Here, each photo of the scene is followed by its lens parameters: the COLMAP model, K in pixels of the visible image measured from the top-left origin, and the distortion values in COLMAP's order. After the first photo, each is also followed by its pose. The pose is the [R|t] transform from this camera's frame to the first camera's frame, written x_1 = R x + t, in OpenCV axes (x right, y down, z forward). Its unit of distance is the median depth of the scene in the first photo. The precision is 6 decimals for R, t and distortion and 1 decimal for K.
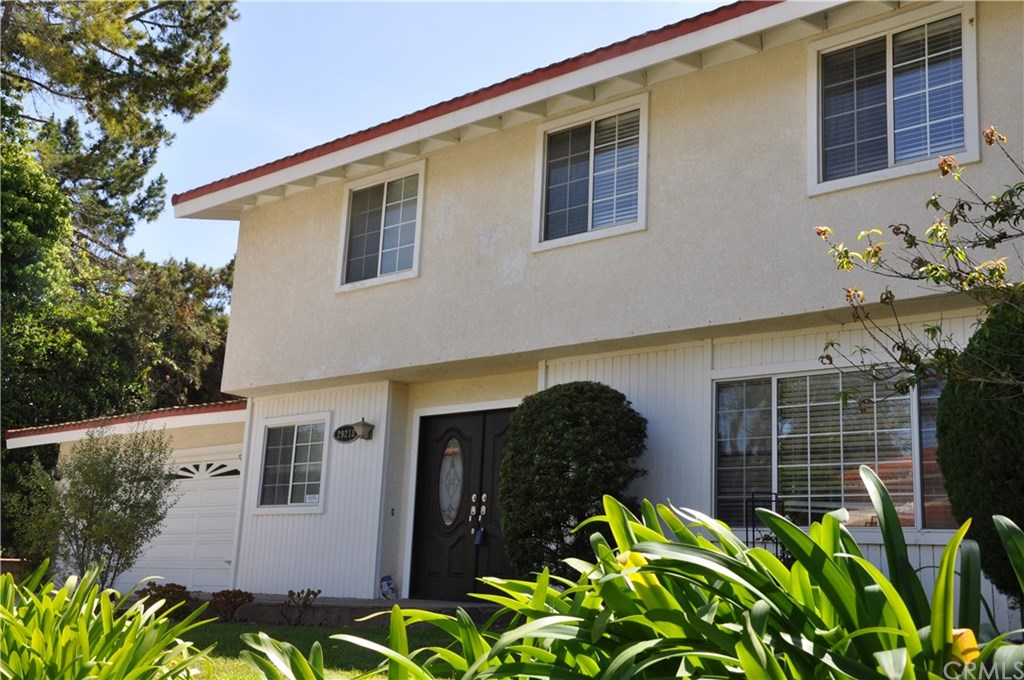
lens RADIAL K [[1134.7, 0, 528.9], [0, 1134.7, 340.8], [0, 0, 1]] dist [0.056819, 0.031297]
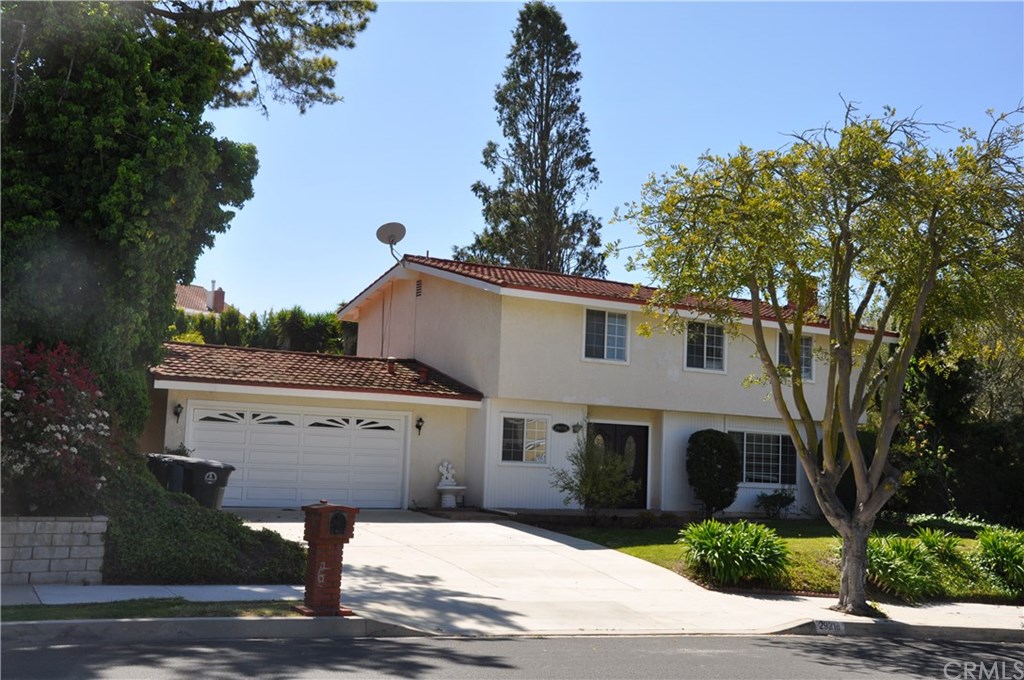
lens RADIAL K [[1134.7, 0, 528.9], [0, 1134.7, 340.8], [0, 0, 1]] dist [0.056819, 0.031297]
pose [[0.321573, 0.074664, 0.943936, -2.054149], [-0.230150, 0.973154, 0.001431, -0.056486], [-0.918489, -0.217707, 0.330124, 0.427811]]
